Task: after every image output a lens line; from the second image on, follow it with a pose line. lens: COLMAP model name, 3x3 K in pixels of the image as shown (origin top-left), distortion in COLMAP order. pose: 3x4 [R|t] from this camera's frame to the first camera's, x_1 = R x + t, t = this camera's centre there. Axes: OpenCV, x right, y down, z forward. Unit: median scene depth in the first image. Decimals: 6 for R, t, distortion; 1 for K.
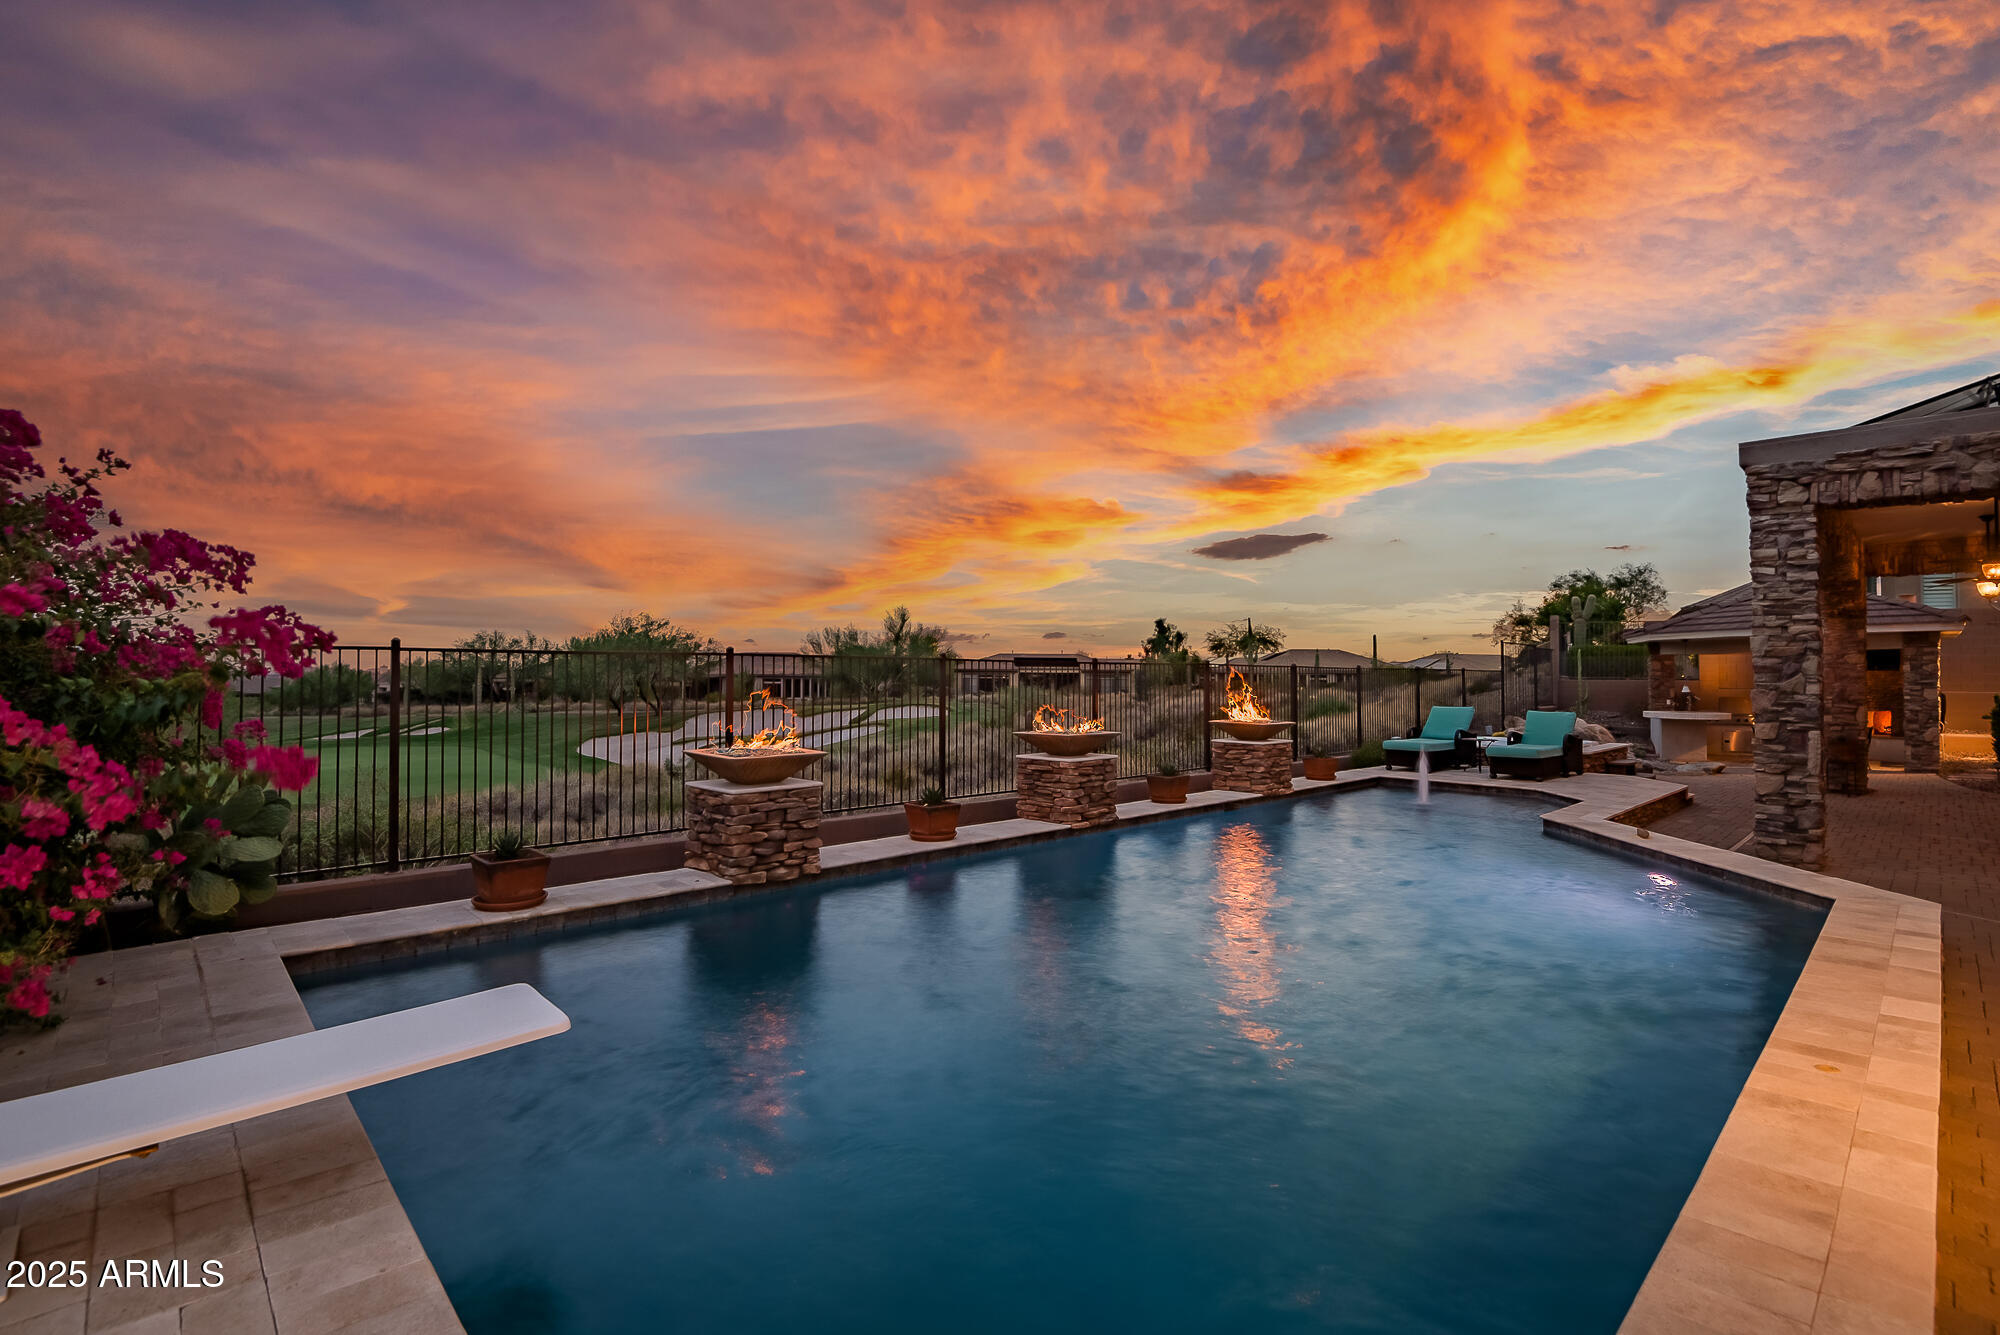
lens RADIAL K [[931.1, 0, 985.3], [0, 931.1, 695.2], [0, 0, 1]] dist [-0.033780, 0.002949]
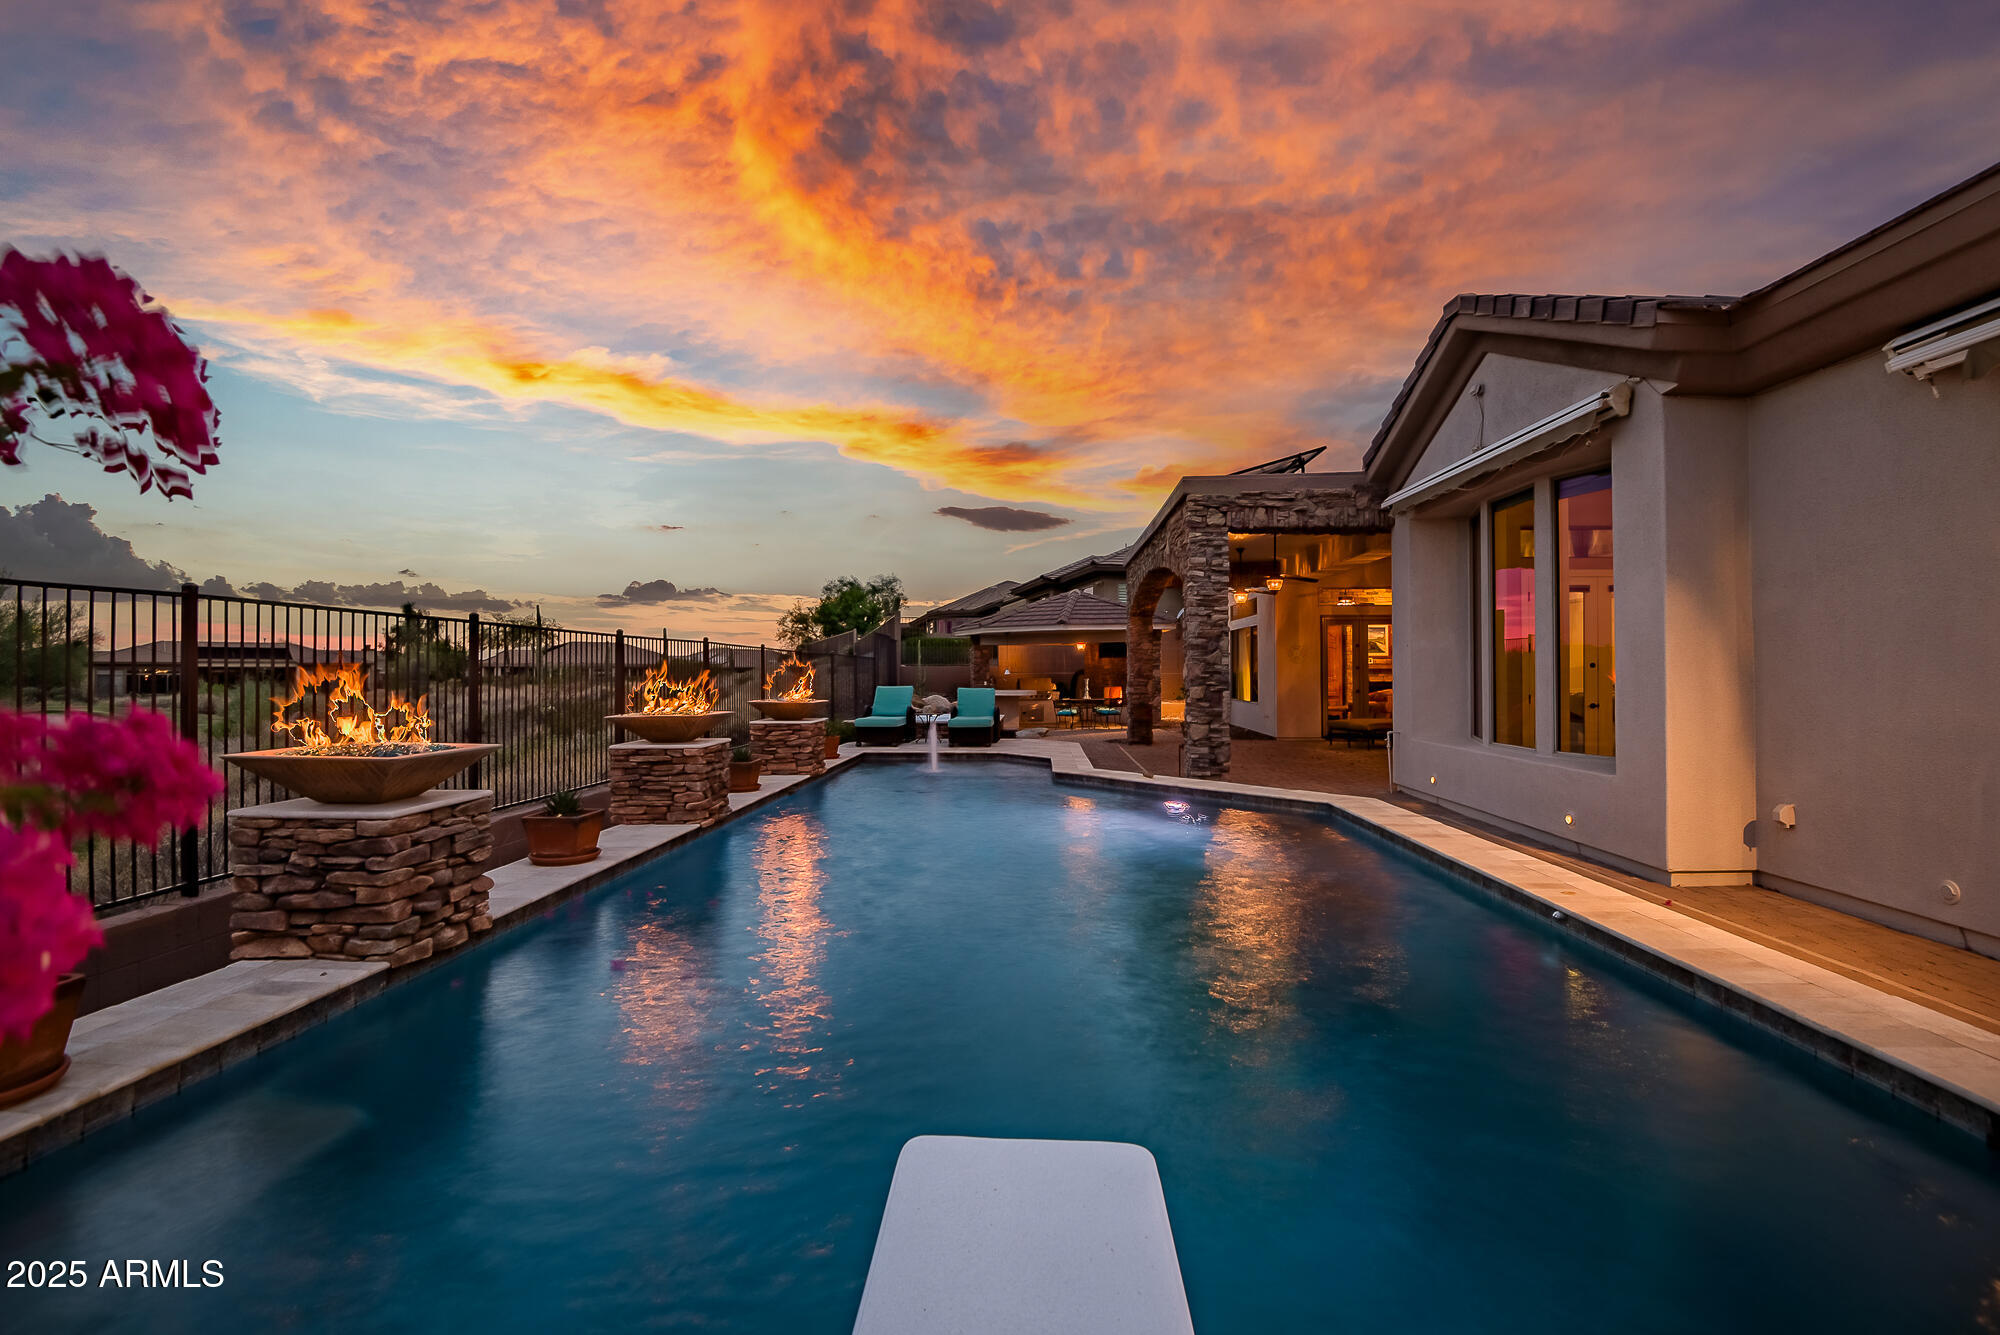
lens RADIAL K [[931.1, 0, 995.2], [0, 931.1, 678.1], [0, 0, 1]] dist [-0.033780, 0.002949]
pose [[0.713847, -0.010123, 0.700228, -0.406253], [0.020073, 0.999780, -0.006010, 0.025951], [-0.700014, 0.018346, 0.713894, 0.291250]]
